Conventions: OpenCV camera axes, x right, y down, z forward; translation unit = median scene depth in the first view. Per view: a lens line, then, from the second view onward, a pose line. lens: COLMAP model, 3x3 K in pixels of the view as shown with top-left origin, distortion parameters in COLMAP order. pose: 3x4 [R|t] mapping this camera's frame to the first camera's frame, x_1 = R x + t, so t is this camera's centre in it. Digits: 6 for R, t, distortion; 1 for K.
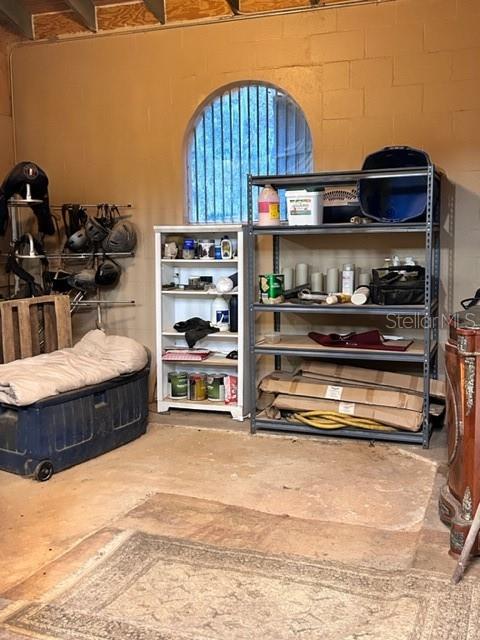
lens RADIAL K [[705.4, 0, 239.9], [0, 705.4, 321.6], [0, 0, 1]] dist [0.035432, 0.000000]
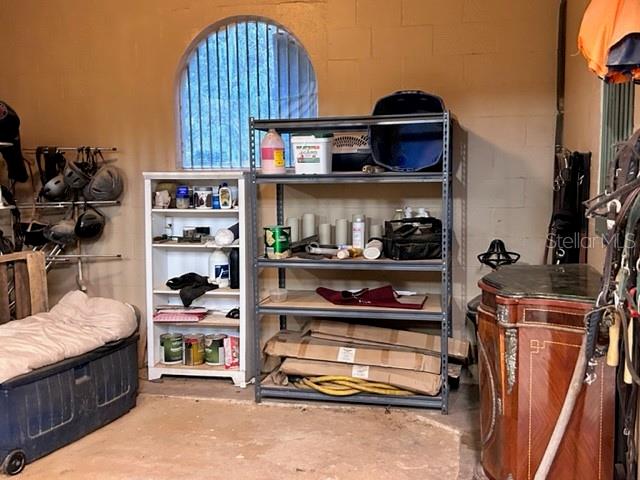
lens RADIAL K [[705.4, 0, 320.9], [0, 705.4, 240.5], [0, 0, 1]] dist [0.035432, 0.000000]
pose [[0.991091, -0.009512, 0.132848, -0.019666], [0.012741, 0.999643, -0.023478, -0.026422], [-0.132577, 0.024961, 0.990858, 0.085856]]
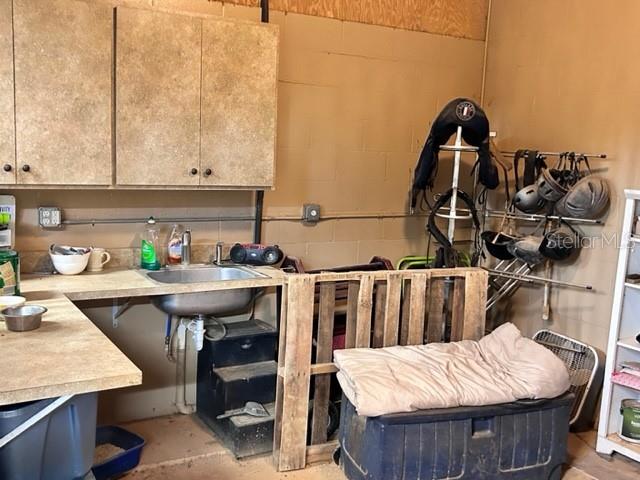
lens RADIAL K [[705.4, 0, 321.0], [0, 705.4, 235.6], [0, 0, 1]] dist [0.035432, 0.000000]
pose [[0.771855, 0.129213, -0.622530, 0.094072], [-0.131099, 0.990435, 0.043031, -0.086977], [0.622136, 0.048400, 0.781412, 0.289228]]
